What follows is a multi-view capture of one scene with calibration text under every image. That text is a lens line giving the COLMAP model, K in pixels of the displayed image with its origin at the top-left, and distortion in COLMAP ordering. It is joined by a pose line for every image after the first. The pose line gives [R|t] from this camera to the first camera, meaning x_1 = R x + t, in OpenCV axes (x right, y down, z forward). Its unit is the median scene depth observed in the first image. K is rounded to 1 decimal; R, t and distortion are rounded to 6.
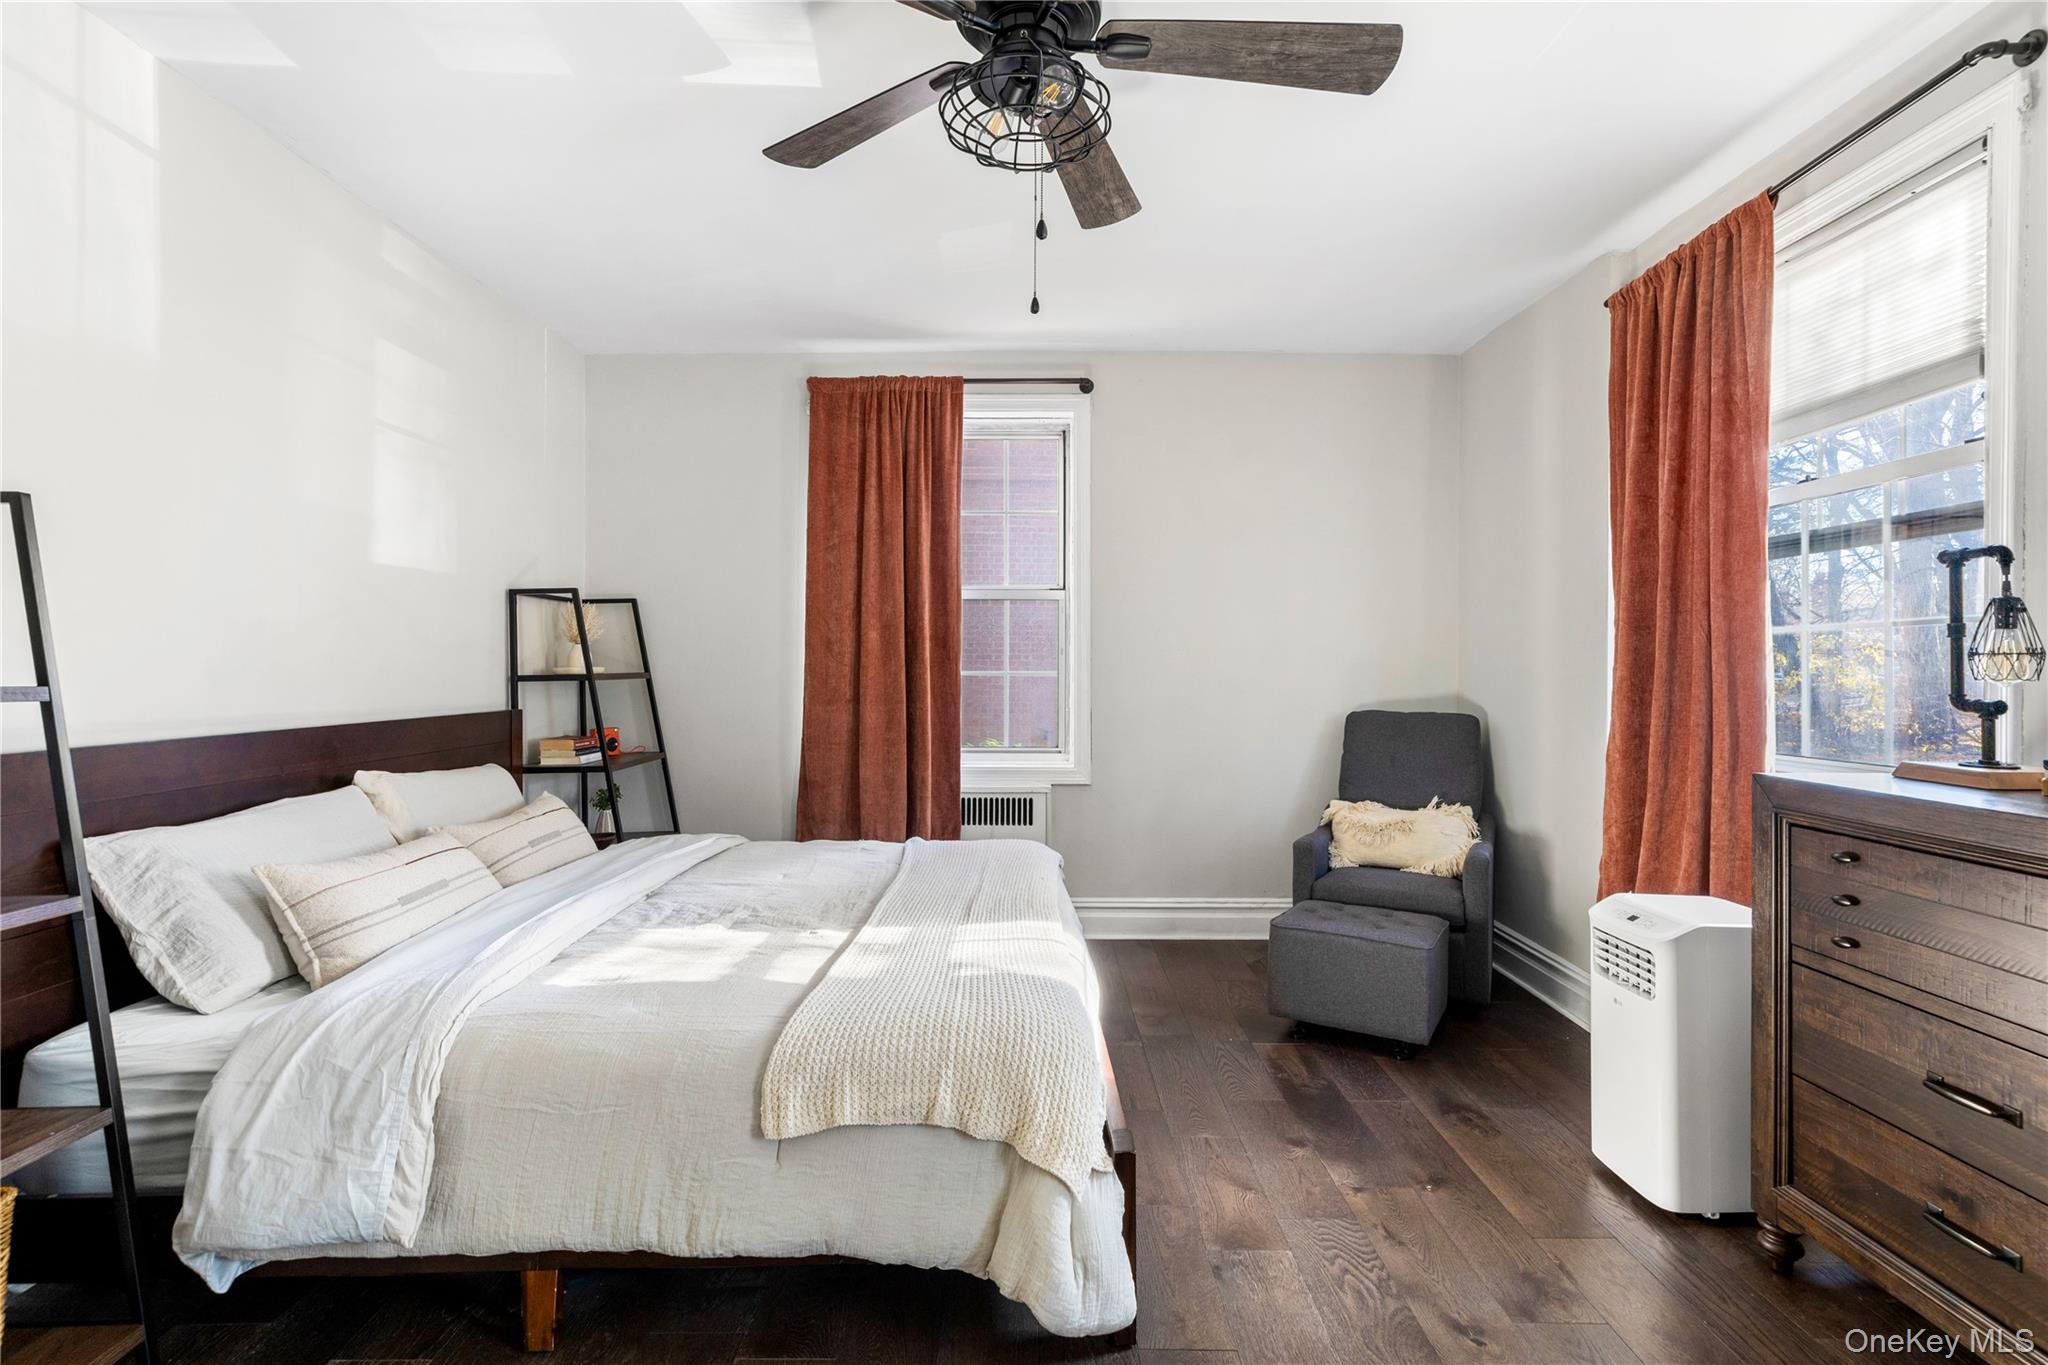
lens RADIAL K [[942.5, 0, 1030.3], [0, 942.5, 674.5], [0, 0, 1]] dist [0.004926, 0.001069]
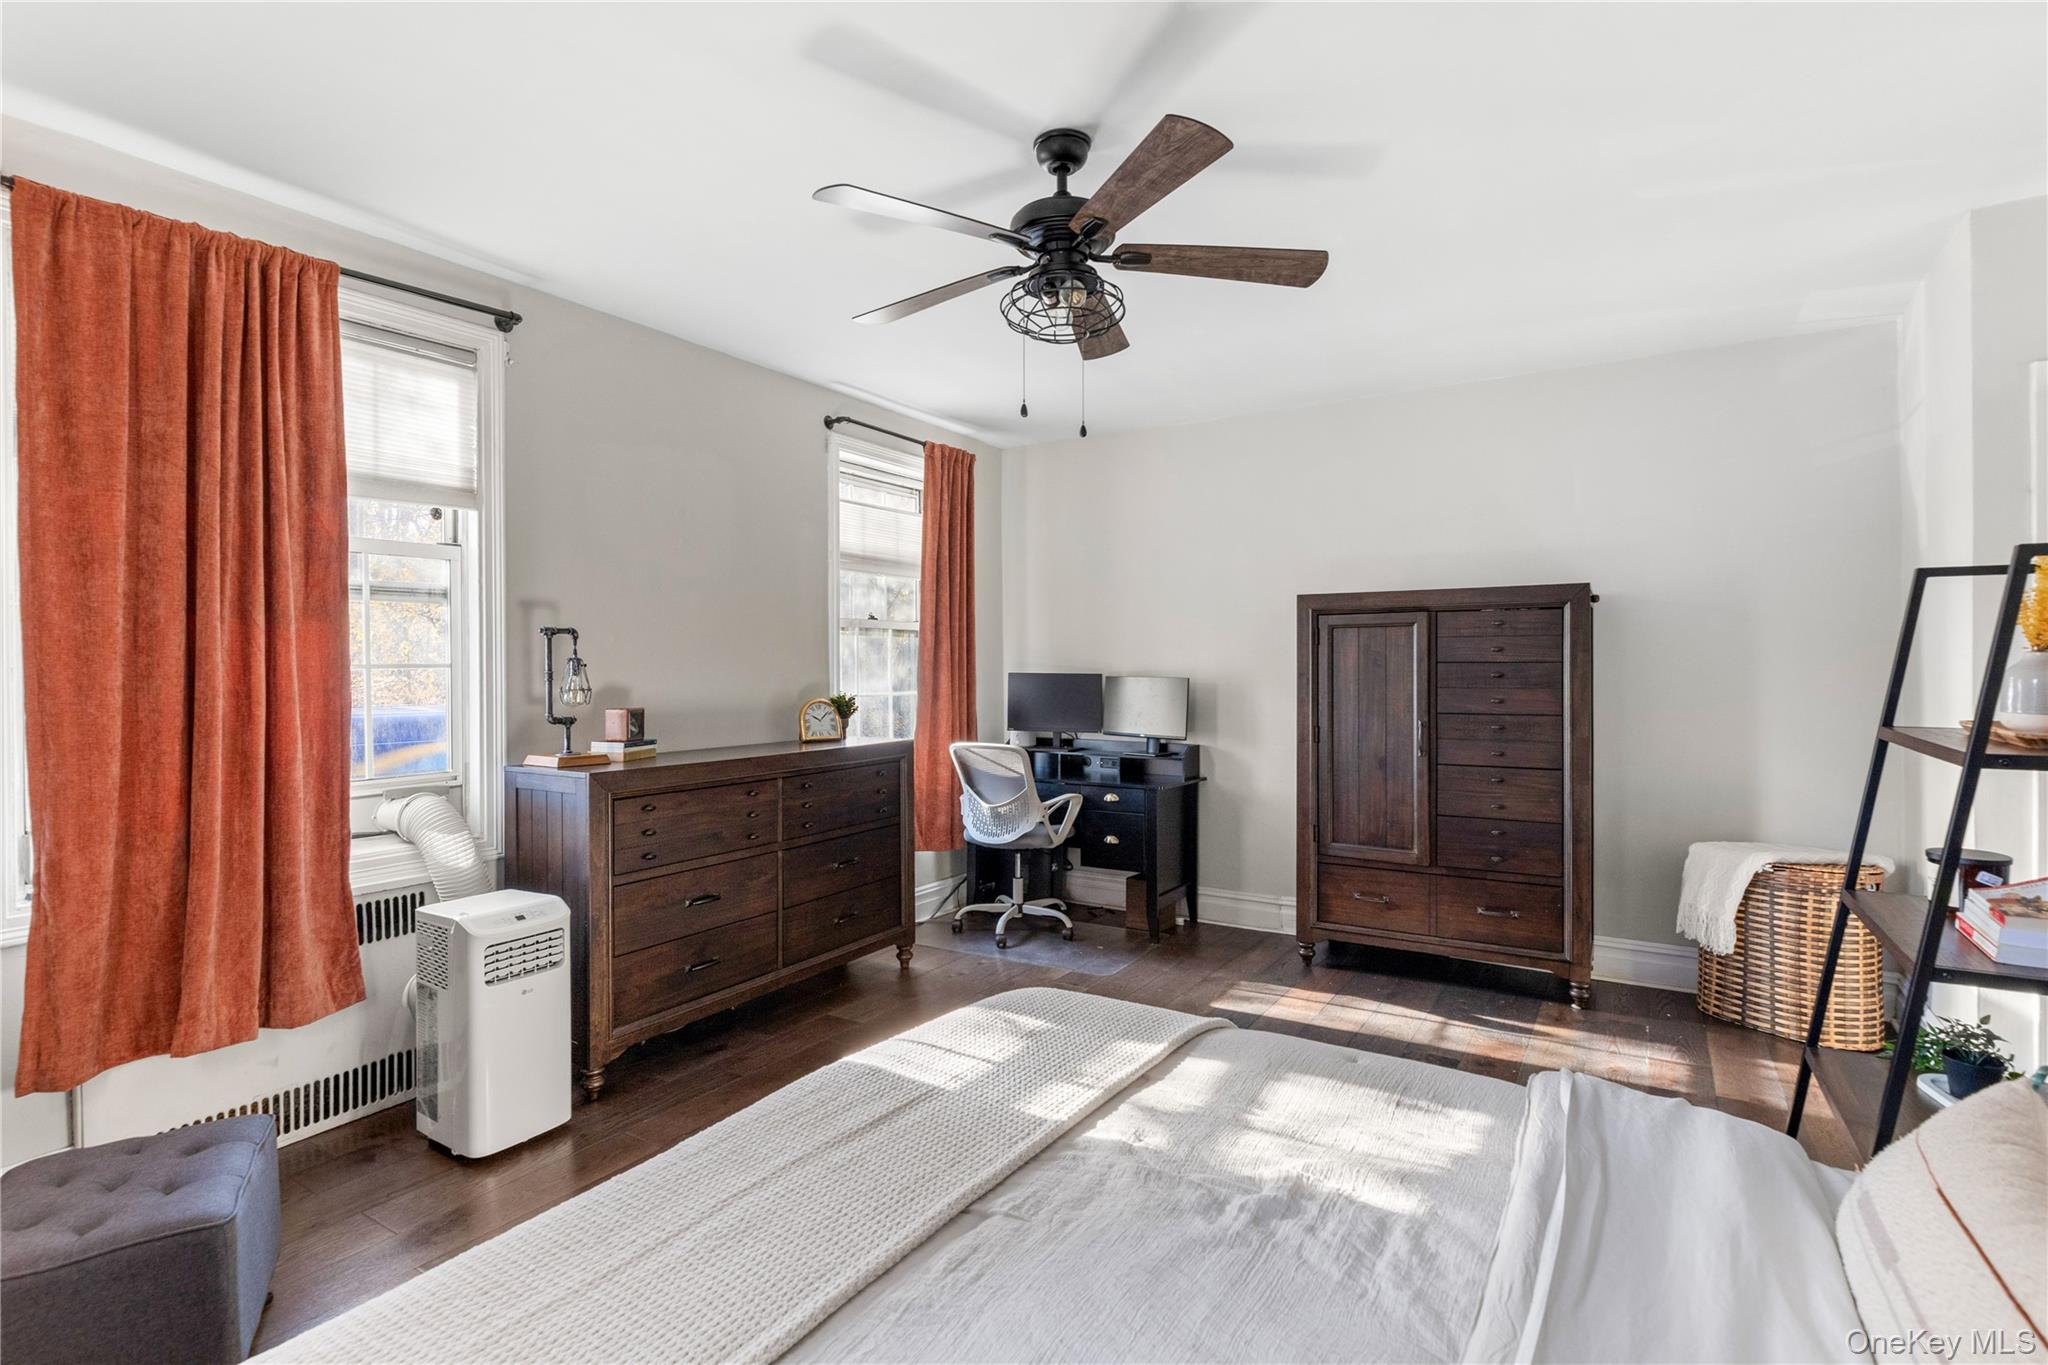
lens RADIAL K [[988.8, 0, 1027.0], [0, 988.8, 681.2], [0, 0, 1]] dist [0.001457, 0.000122]
pose [[-0.839937, -0.009727, 0.542597, -0.638759], [-0.004838, 0.999934, 0.010437, -0.056557], [-0.542663, 0.006141, -0.839928, 1.939493]]
